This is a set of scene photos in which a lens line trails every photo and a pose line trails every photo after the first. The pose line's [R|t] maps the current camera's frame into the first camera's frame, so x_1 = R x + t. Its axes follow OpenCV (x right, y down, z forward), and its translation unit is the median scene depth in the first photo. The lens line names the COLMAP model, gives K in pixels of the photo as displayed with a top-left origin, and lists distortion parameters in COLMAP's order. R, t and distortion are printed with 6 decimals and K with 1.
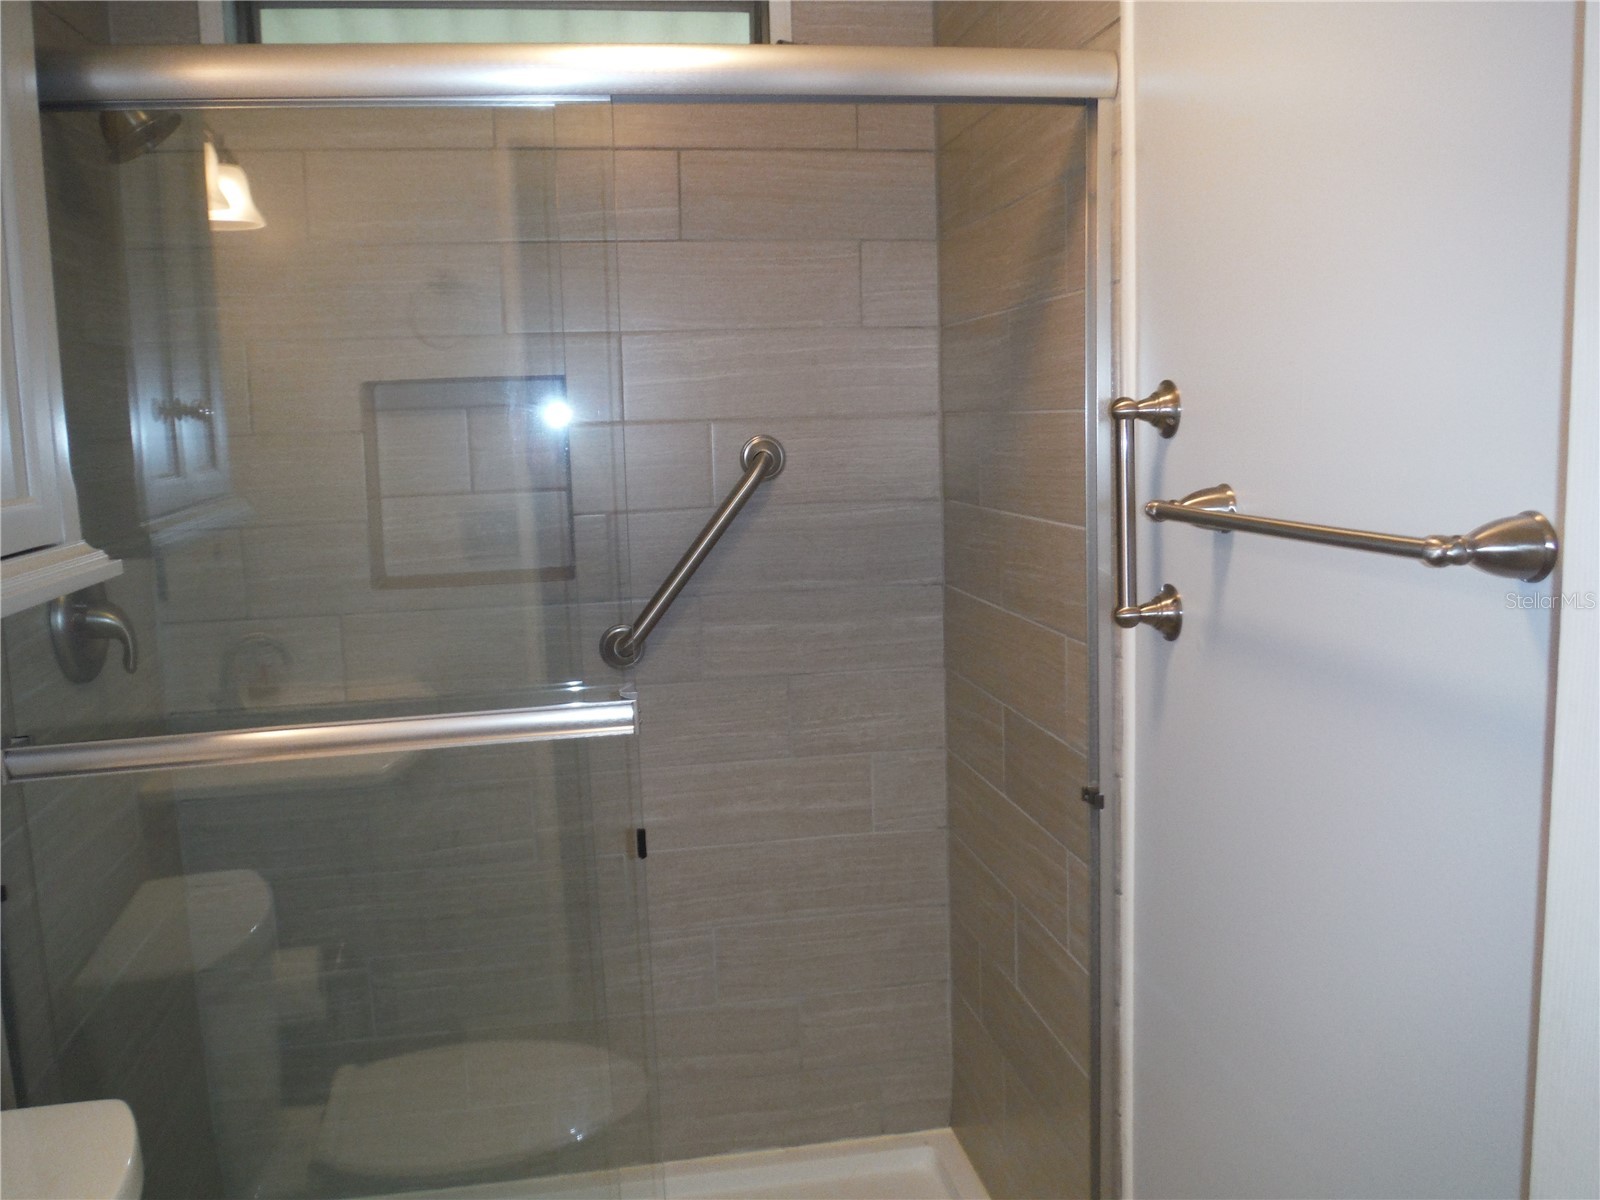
lens RADIAL K [[1344.1, 0, 800.0], [0, 1344.1, 600.0], [0, 0, 1]] dist [-0.075881, 0.036419]
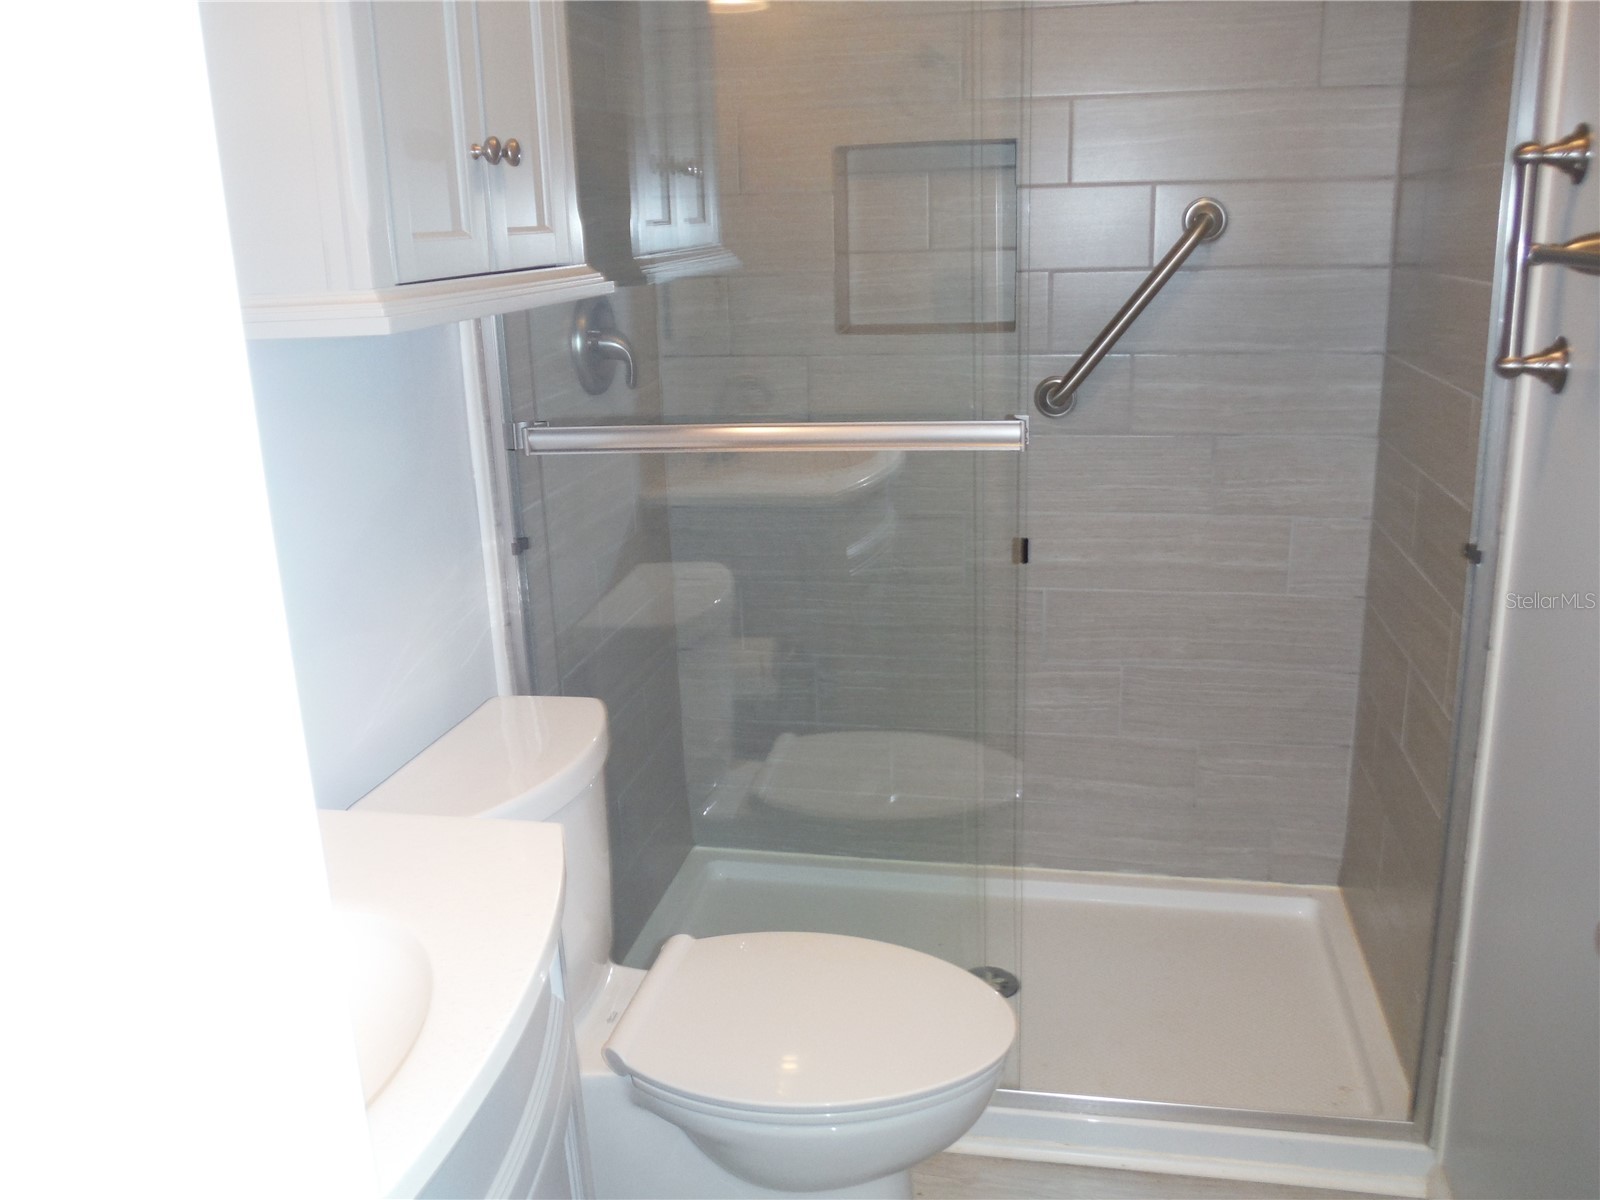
lens RADIAL K [[1332.4, 0, 800.0], [0, 1332.4, 600.0], [0, 0, 1]] dist [-0.082658, 0.016948]
pose [[0.927043, 0.099747, -0.361444, 0.075813], [-0.044010, 0.986249, 0.159296, 0.033730], [0.372363, -0.131768, 0.918686, -0.072928]]
